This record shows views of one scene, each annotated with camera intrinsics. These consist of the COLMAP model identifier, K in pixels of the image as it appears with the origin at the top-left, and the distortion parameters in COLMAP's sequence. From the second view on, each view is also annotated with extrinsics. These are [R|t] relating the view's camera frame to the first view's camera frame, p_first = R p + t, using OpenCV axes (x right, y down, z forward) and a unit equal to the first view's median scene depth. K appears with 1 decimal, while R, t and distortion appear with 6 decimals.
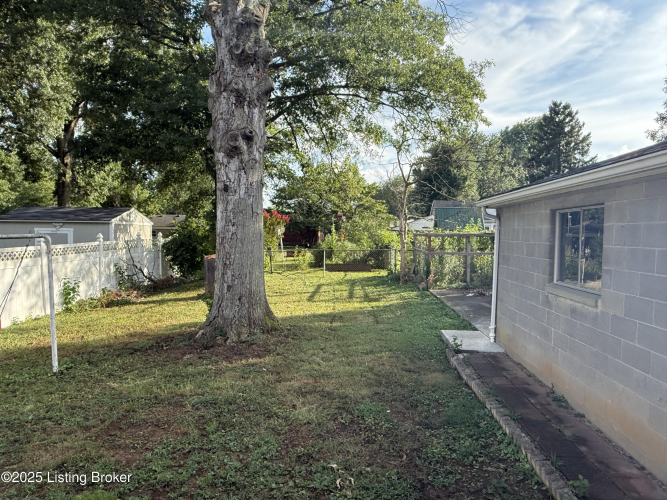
lens RADIAL K [[465.8, 0, 332.6], [0, 465.8, 250.7], [0, 0, 1]] dist [0.004765, 0.001332]
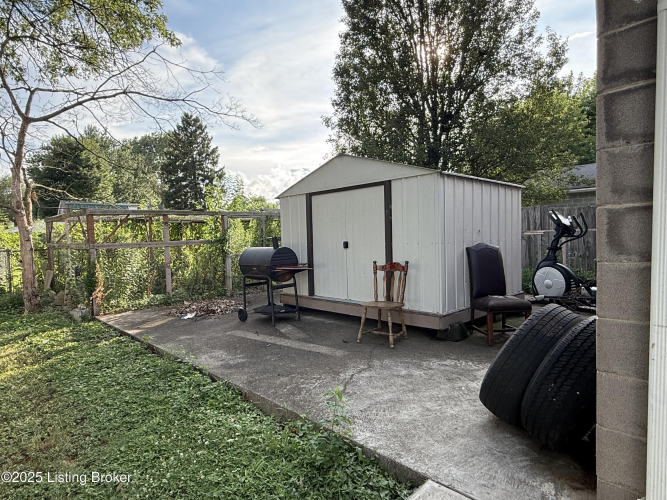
lens RADIAL K [[394.2, 0, 331.7], [0, 394.2, 248.7], [0, 0, 1]] dist [-0.006450, -0.002413]
pose [[0.677537, -0.052067, 0.733643, 0.020059], [0.065883, 0.997778, 0.009969, 0.006181], [-0.732532, 0.041580, 0.679462, 0.148683]]
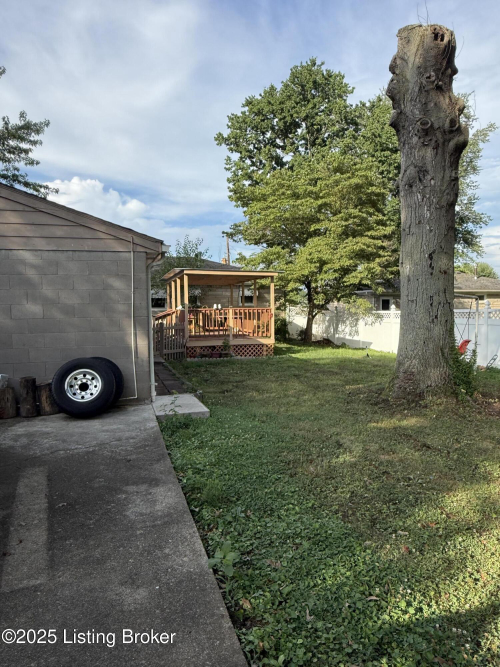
lens RADIAL K [[465.8, 0, 250.1], [0, 465.8, 333.5], [0, 0, 1]] dist [0.004765, 0.001332]
pose [[-0.939513, 0.008187, -0.342415, 0.070086], [-0.021438, 0.996349, 0.082643, -0.002264], [0.341841, 0.084985, -0.935907, 0.284871]]
